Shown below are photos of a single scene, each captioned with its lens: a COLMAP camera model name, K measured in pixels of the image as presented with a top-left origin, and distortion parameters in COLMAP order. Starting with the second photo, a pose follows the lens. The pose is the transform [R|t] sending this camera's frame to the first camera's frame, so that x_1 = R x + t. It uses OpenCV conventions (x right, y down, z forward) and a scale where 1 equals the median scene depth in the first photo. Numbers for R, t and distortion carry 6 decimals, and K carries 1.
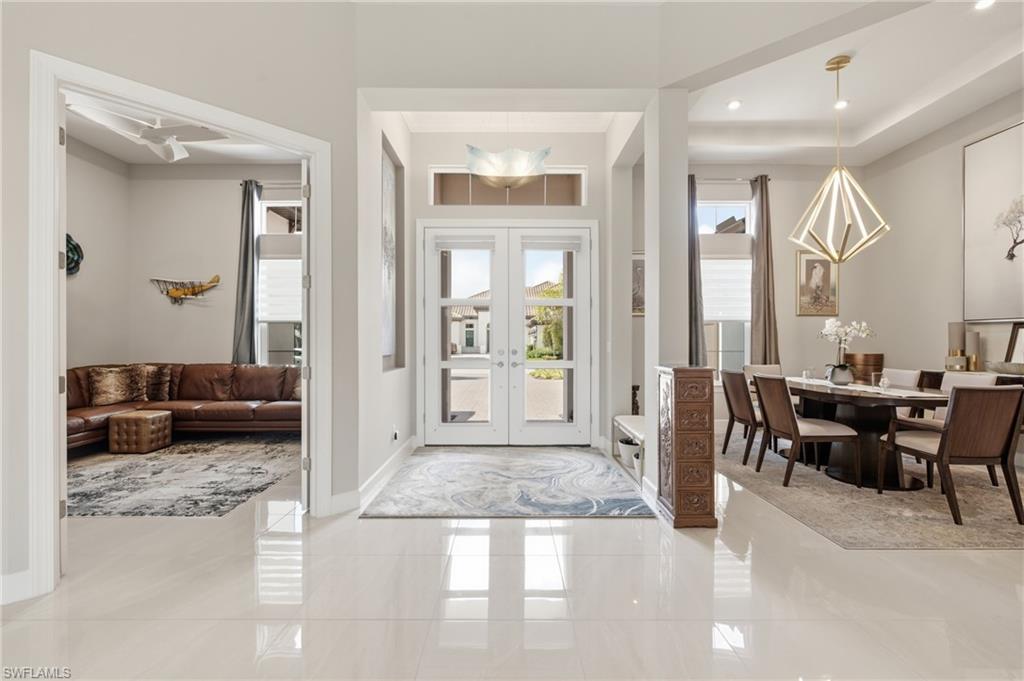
lens RADIAL K [[464.1, 0, 508.5], [0, 464.1, 337.7], [0, 0, 1]] dist [0.000970, 0.000175]
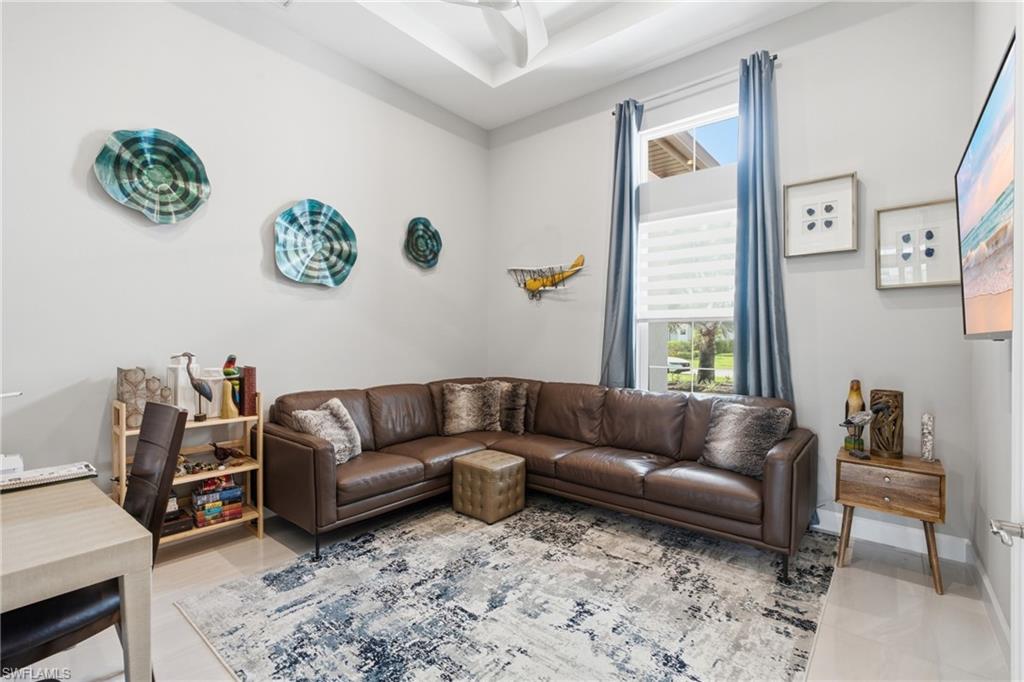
lens RADIAL K [[464.1, 0, 508.5], [0, 464.1, 338.2], [0, 0, 1]] dist [0.000970, 0.000175]
pose [[0.769746, 0.005505, -0.638326, -0.289536], [-0.002172, 0.999980, 0.006005, -0.015051], [0.638346, -0.003236, 0.769743, 0.427804]]
